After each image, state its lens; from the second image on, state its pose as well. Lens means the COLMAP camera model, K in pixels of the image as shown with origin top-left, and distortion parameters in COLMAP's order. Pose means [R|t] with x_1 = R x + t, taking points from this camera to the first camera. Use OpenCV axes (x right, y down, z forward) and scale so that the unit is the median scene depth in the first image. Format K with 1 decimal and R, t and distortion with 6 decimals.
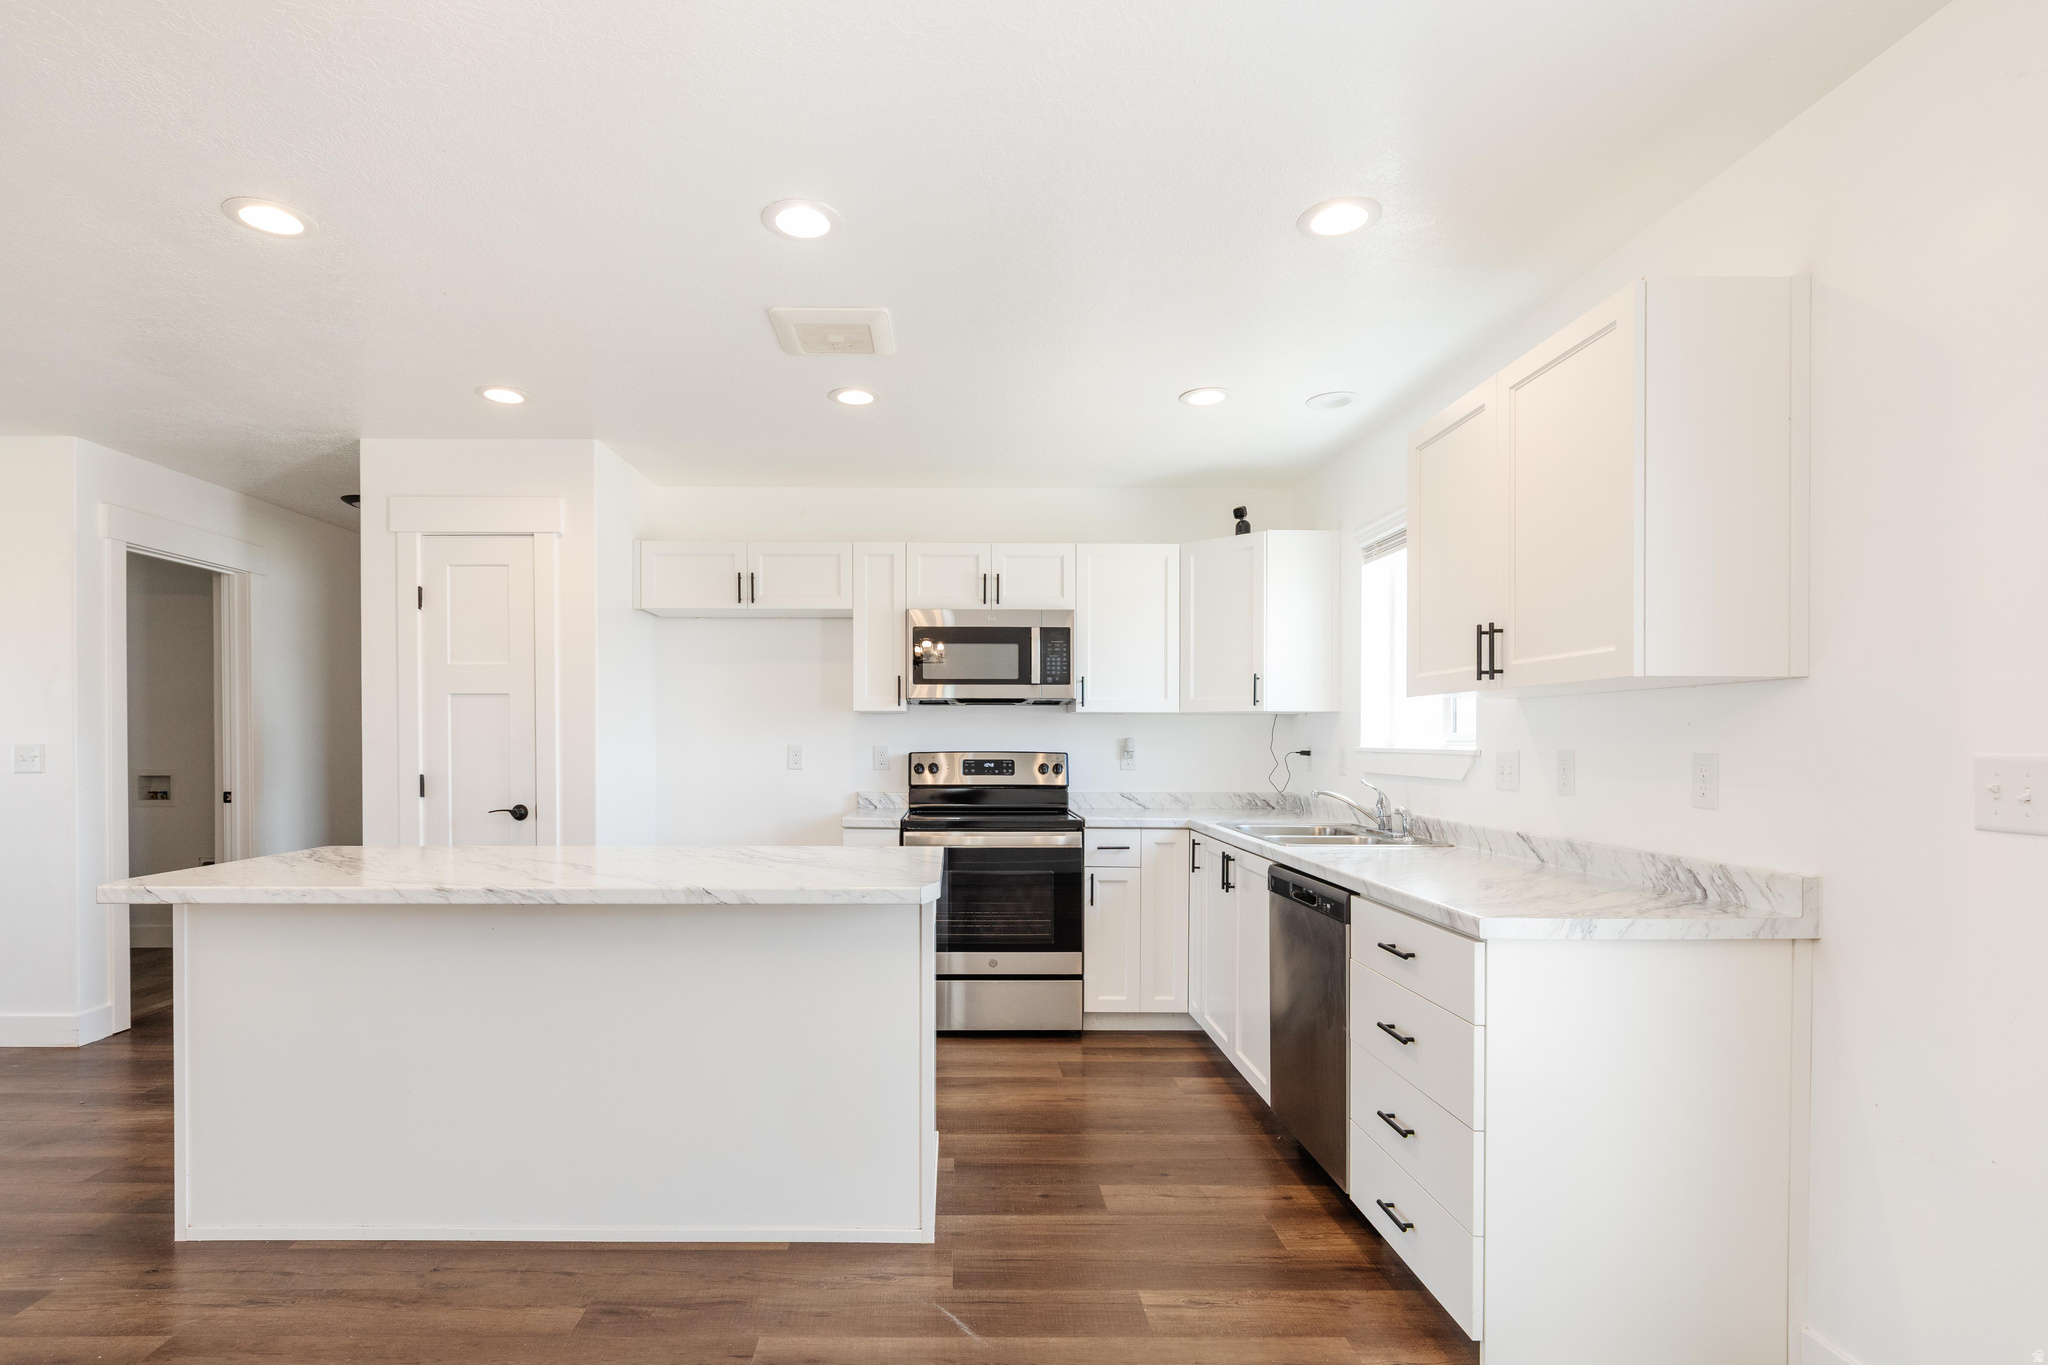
lens RADIAL K [[998.4, 0, 983.3], [0, 998.4, 743.9], [0, 0, 1]] dist [0.002906, -0.000309]
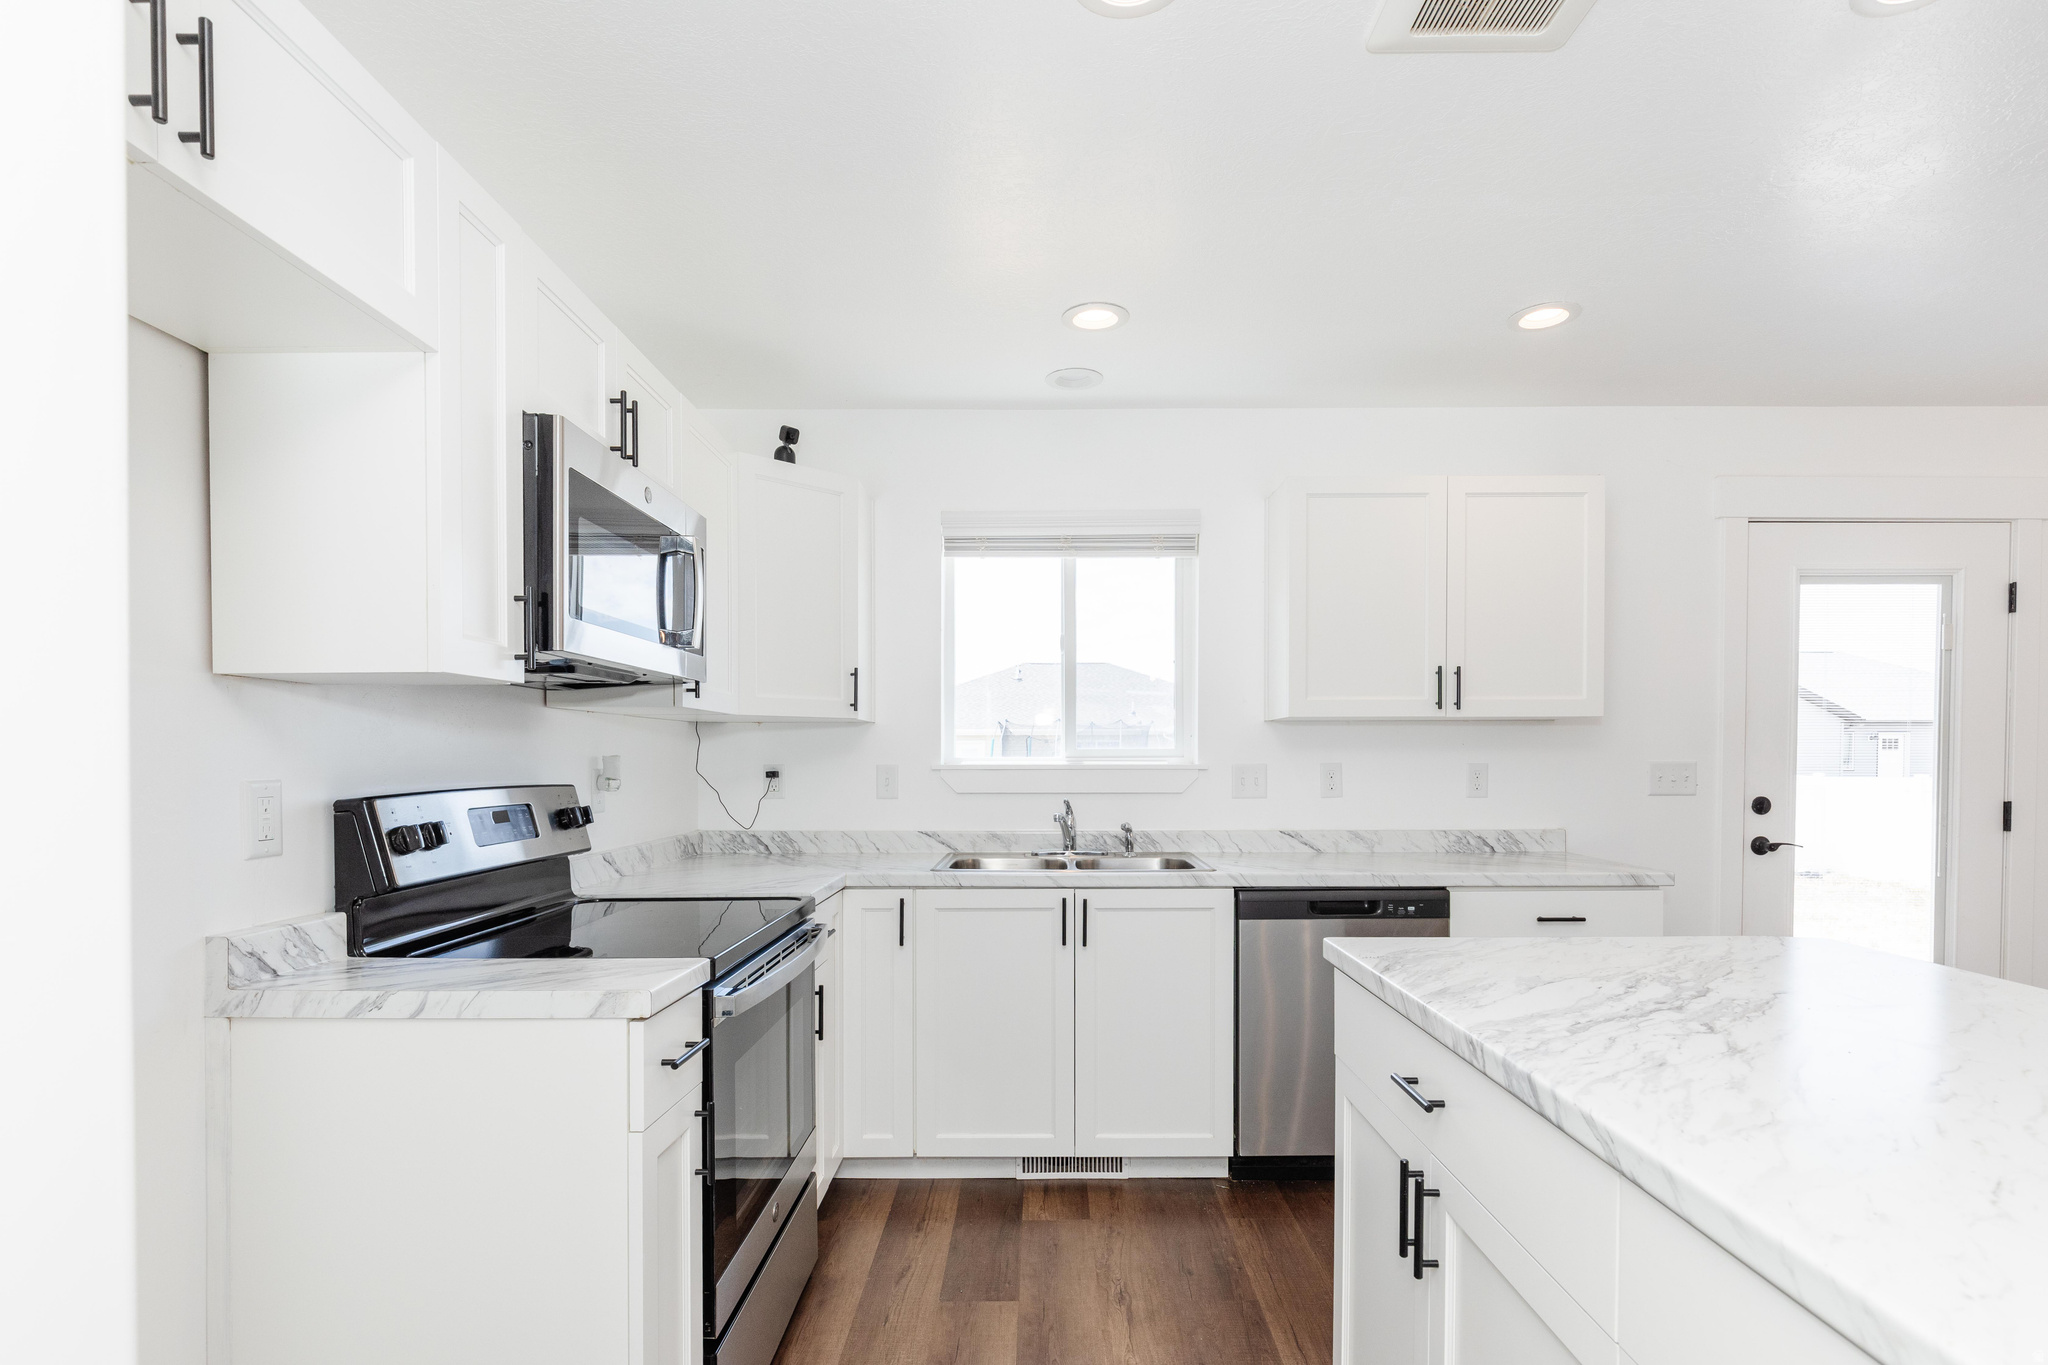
lens RADIAL K [[1055.2, 0, 1016.9], [0, 1055.2, 750.4], [0, 0, 1]] dist [0.002072, 0.000297]
pose [[0.032982, 0.000272, 0.999456, -0.478243], [0.007115, 0.999975, -0.000507, -0.007024], [-0.999431, 0.007128, 0.032979, 0.813336]]
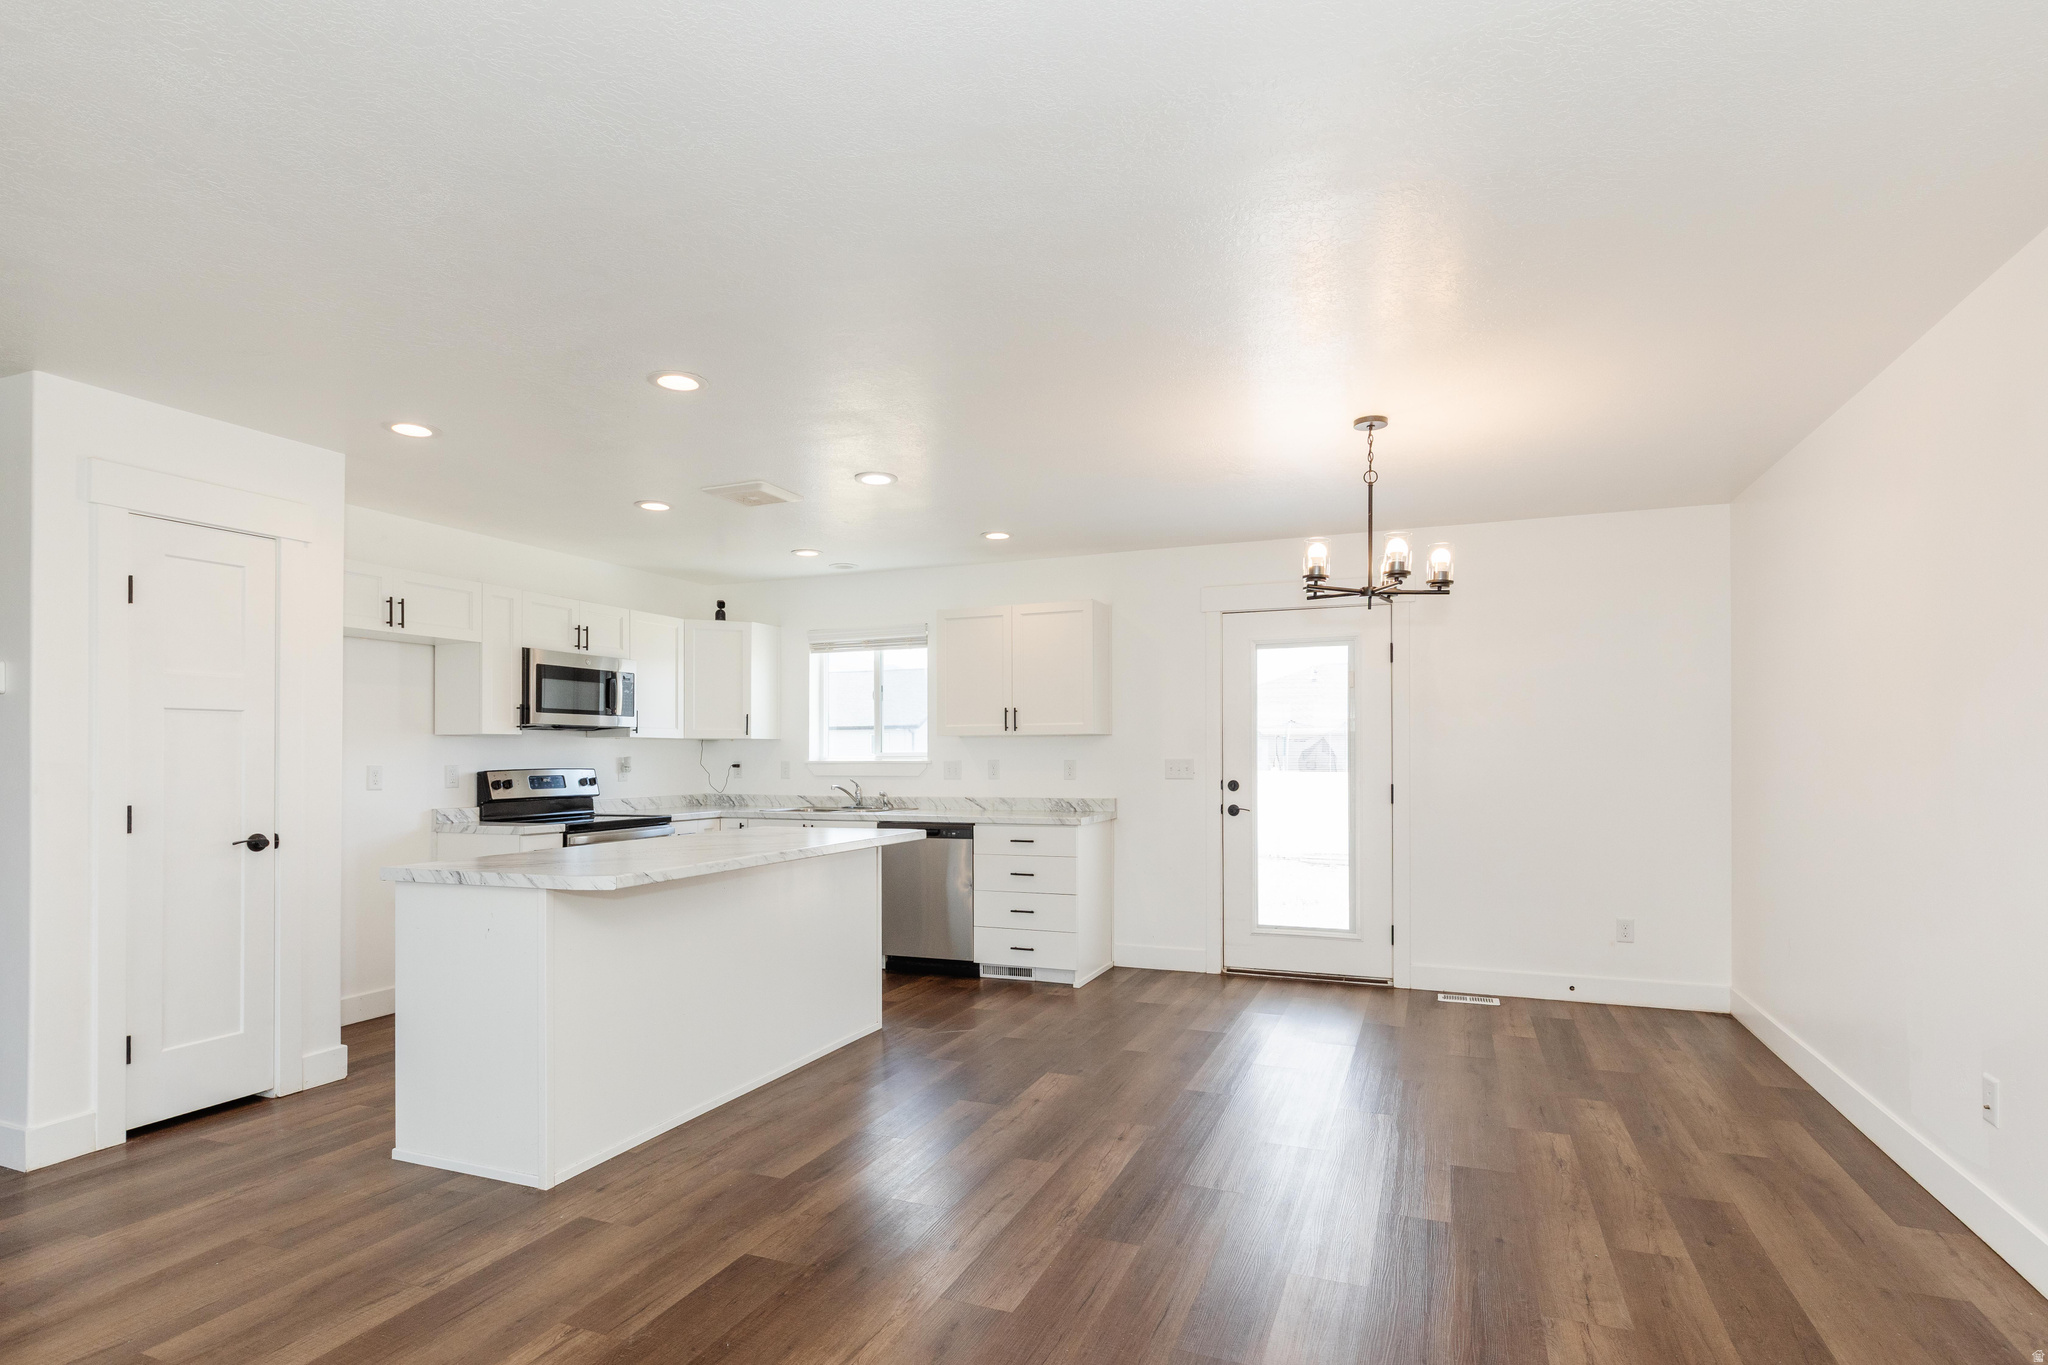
lens RADIAL K [[998.4, 0, 983.3], [0, 998.4, 743.9], [0, 0, 1]] dist [0.002906, -0.000309]
pose [[0.421549, 0.006391, 0.906783, -0.921385], [0.011774, 0.999852, -0.012521, -0.001314], [-0.906729, 0.015954, 0.421412, 0.022153]]
